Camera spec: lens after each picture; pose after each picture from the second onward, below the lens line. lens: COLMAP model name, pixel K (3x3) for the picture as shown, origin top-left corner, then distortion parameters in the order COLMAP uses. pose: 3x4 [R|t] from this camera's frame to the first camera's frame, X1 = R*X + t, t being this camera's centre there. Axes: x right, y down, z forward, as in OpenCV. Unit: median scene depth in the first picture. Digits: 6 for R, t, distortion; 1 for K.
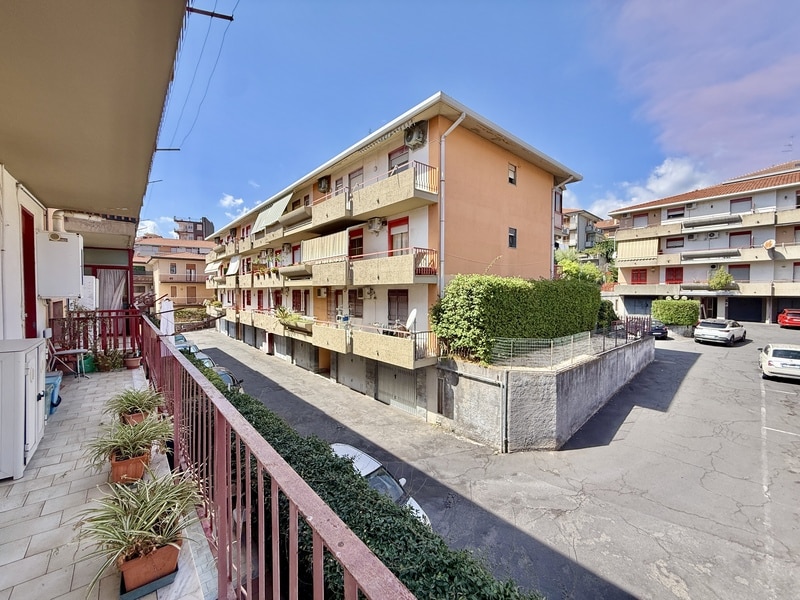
lens RADIAL K [[320.9, 0, 398.5], [0, 320.9, 300.0], [0, 0, 1]] dist [-0.000172, 0.000016]
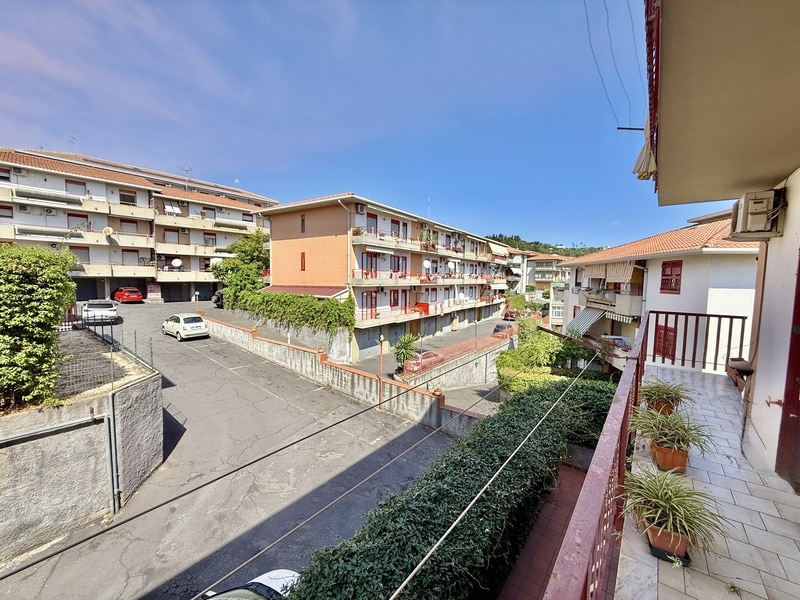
lens RADIAL K [[320.9, 0, 398.5], [0, 320.9, 300.0], [0, 0, 1]] dist [-0.000172, 0.000016]
pose [[-0.183743, -0.075295, 0.980086, -0.162245], [0.010269, 0.996861, 0.078509, -0.009253], [-0.982921, 0.024490, -0.182393, 0.199955]]
